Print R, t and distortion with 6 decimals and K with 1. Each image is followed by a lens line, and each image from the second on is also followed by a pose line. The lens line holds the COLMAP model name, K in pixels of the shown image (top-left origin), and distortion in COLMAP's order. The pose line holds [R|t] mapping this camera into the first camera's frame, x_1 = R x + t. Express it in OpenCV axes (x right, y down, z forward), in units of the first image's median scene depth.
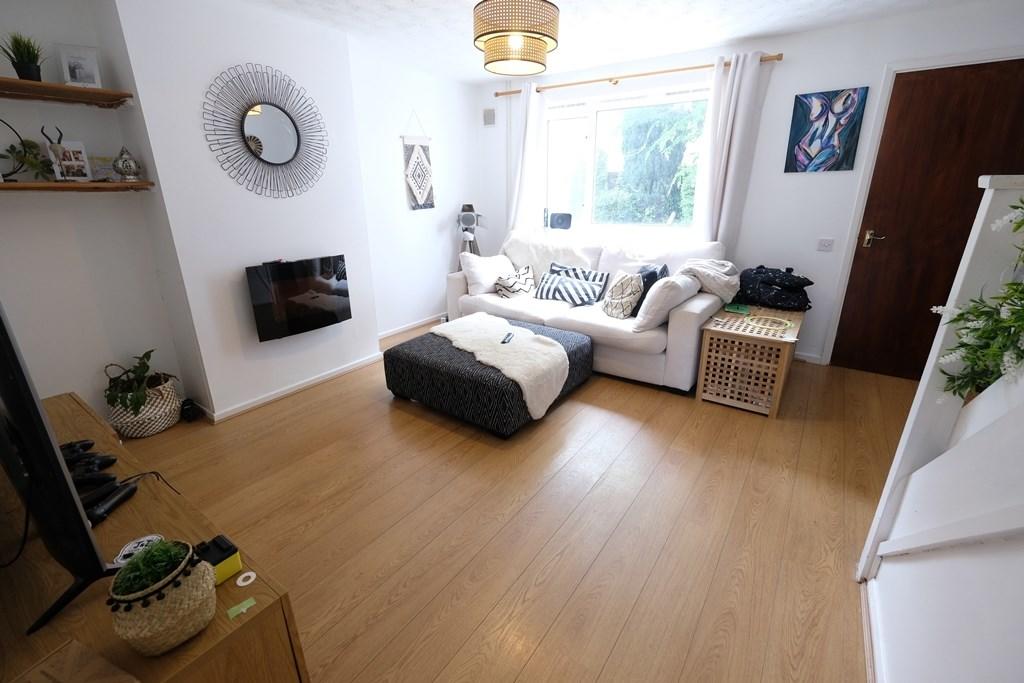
lens RADIAL K [[448.5, 0, 512.0], [0, 448.5, 341.5], [0, 0, 1]] dist [-0.002176, -0.000116]
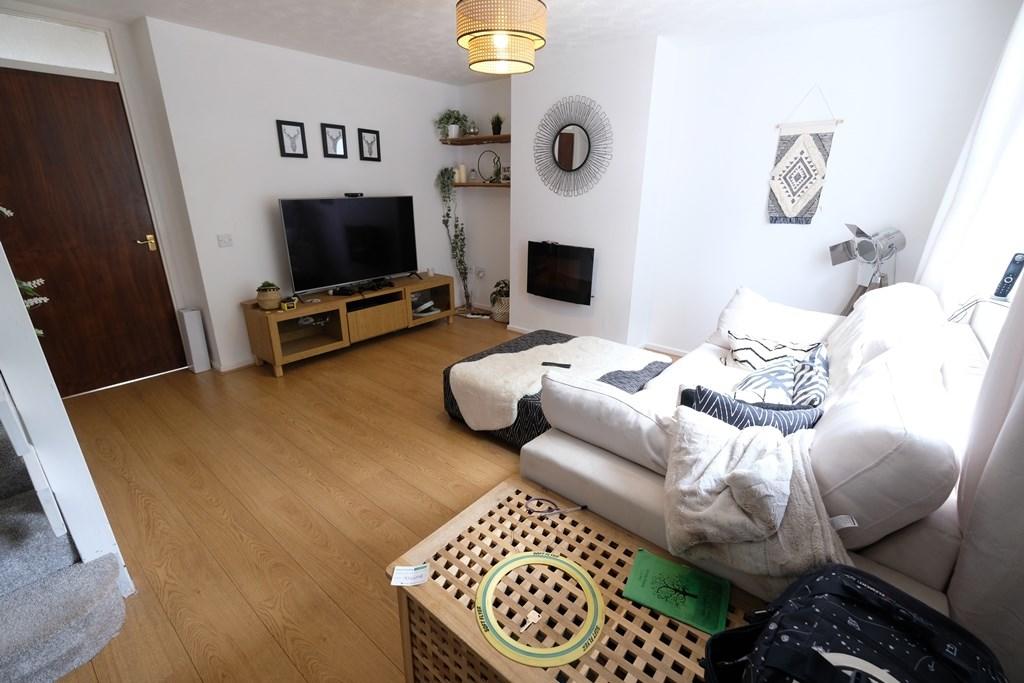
lens RADIAL K [[448.5, 0, 512.0], [0, 448.5, 341.5], [0, 0, 1]] dist [-0.002176, -0.000116]
pose [[-0.080557, 0.340249, -0.936879, 0.750594], [-0.335677, 0.875768, 0.346918, -0.300940], [0.938526, 0.342435, 0.043664, 0.807818]]
